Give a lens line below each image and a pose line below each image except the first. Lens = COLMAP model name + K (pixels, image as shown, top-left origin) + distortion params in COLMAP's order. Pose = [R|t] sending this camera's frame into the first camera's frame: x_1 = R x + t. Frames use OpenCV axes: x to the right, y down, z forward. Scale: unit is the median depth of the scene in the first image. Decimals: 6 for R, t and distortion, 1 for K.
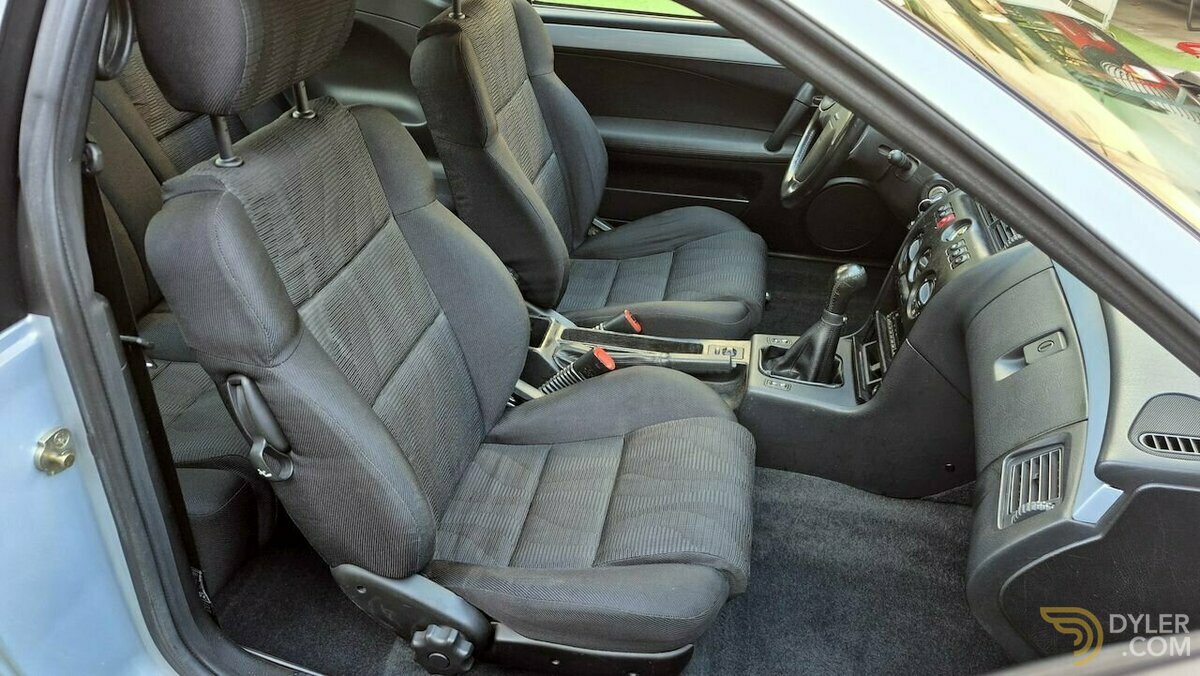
lens RADIAL K [[833.5, 0, 582.1], [0, 833.5, 340.9], [0, 0, 1]] dist [0.104313, -0.110397]
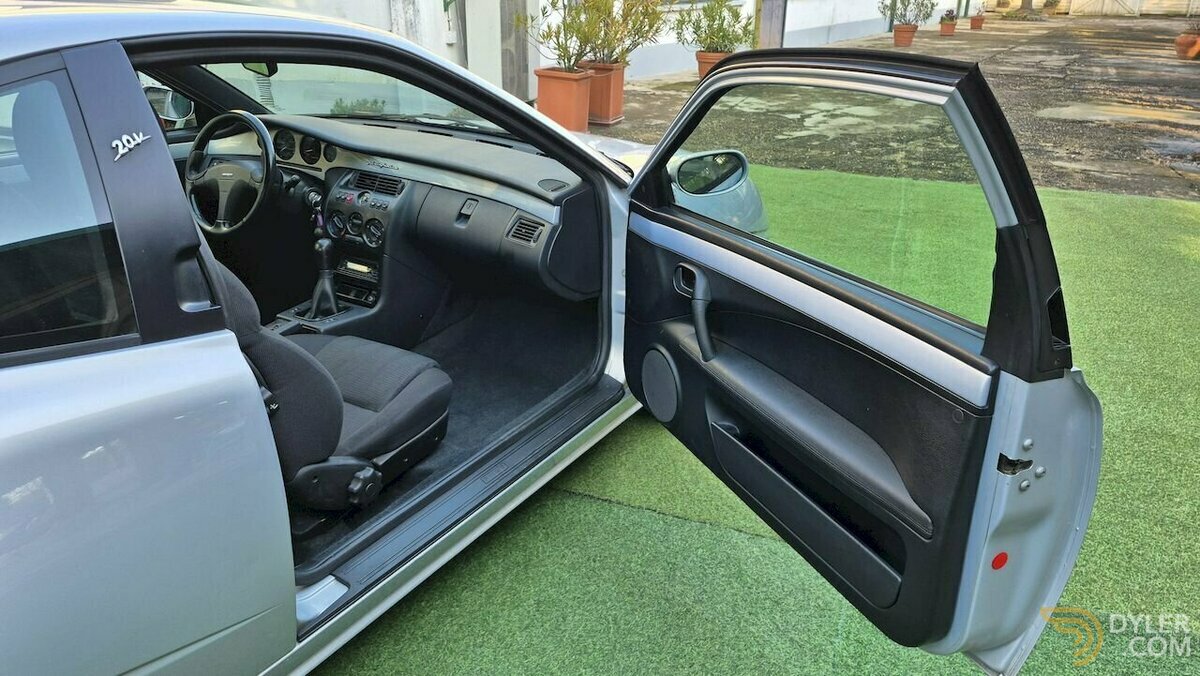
lens RADIAL K [[856.4, 0, 600.0], [0, 856.4, 338.0], [0, 0, 1]] dist [0.046092, -0.001434]
pose [[0.335880, -0.383041, 0.860502, -1.137328], [0.507987, 0.842991, 0.176964, 0.058134], [-0.793180, 0.377685, 0.477723, -0.199654]]
